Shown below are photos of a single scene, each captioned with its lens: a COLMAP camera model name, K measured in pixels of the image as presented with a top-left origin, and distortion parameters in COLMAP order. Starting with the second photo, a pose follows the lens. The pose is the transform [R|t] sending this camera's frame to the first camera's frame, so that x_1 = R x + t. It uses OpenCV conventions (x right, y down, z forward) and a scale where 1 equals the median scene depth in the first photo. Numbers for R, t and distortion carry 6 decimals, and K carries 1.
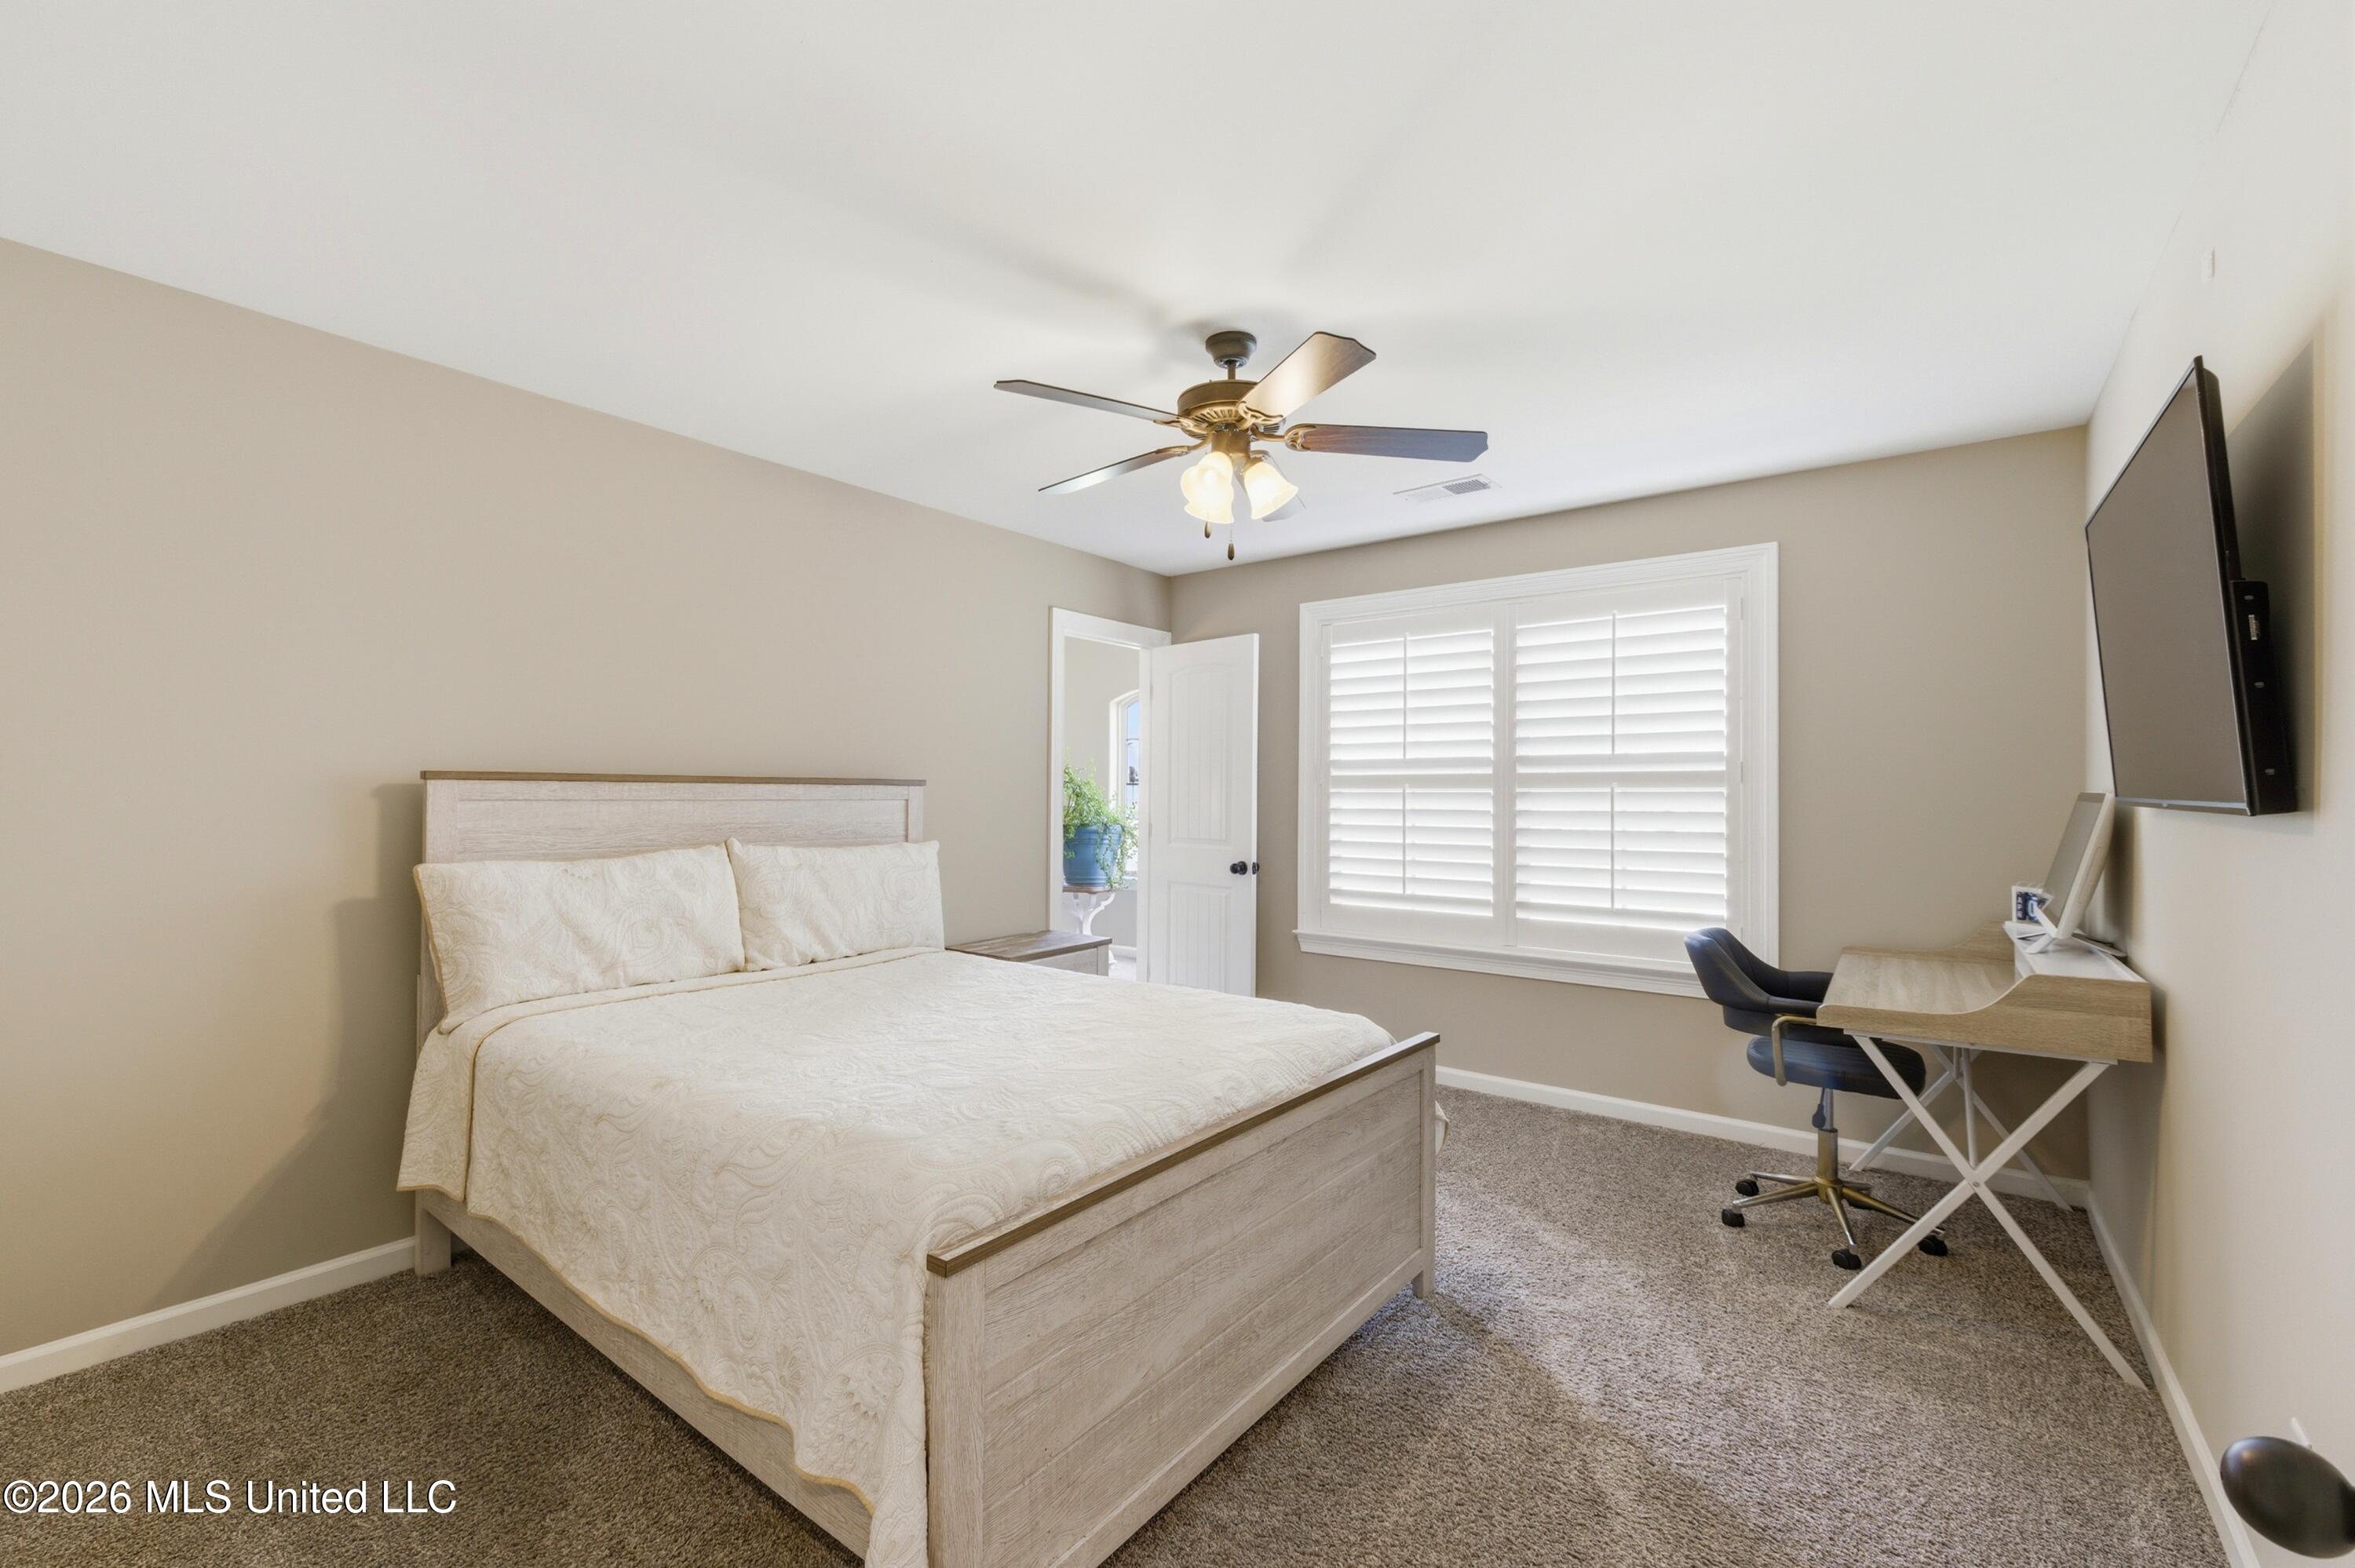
lens RADIAL K [[981.7, 0, 1178.0], [0, 981.7, 786.1], [0, 0, 1]] dist [0.000189, 0.000002]
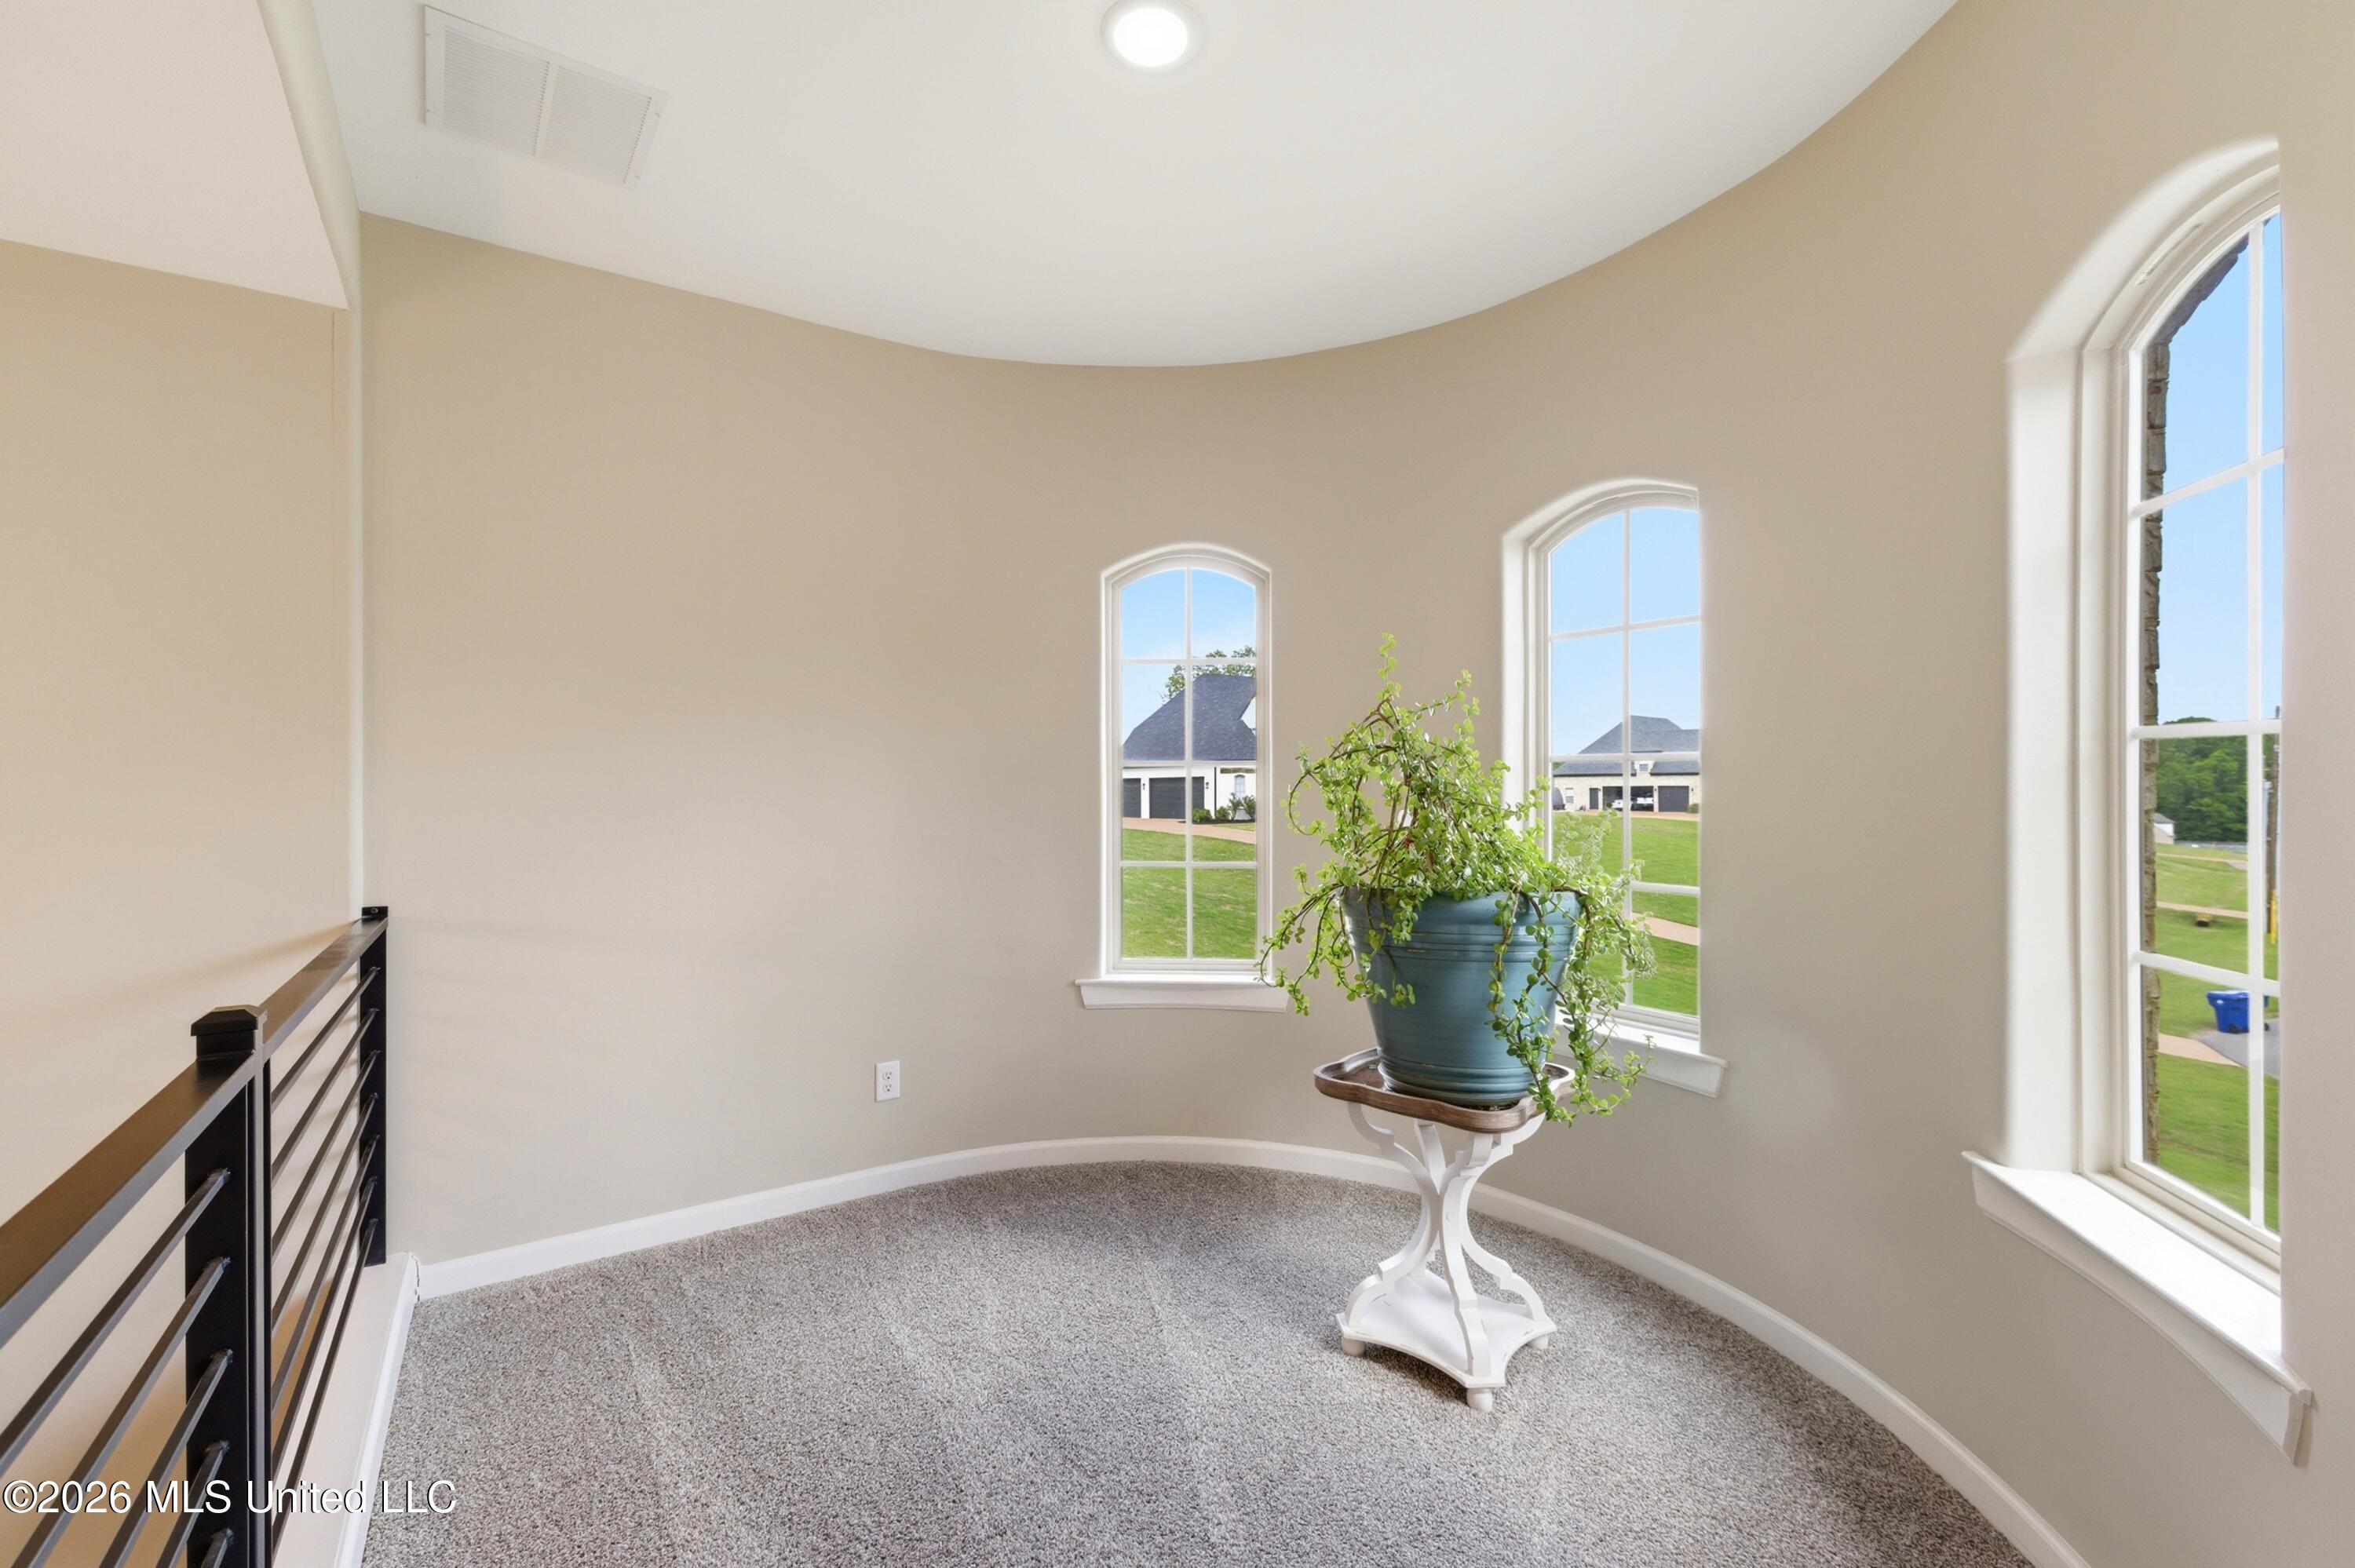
lens RADIAL K [[981.7, 0, 1177.7], [0, 981.7, 783.3], [0, 0, 1]] dist [0.000189, 0.000002]
pose [[0.947914, -0.006399, -0.318461, -0.077832], [0.008674, 0.999946, 0.005728, 0.004627], [0.318407, -0.008192, 0.947919, 0.695827]]
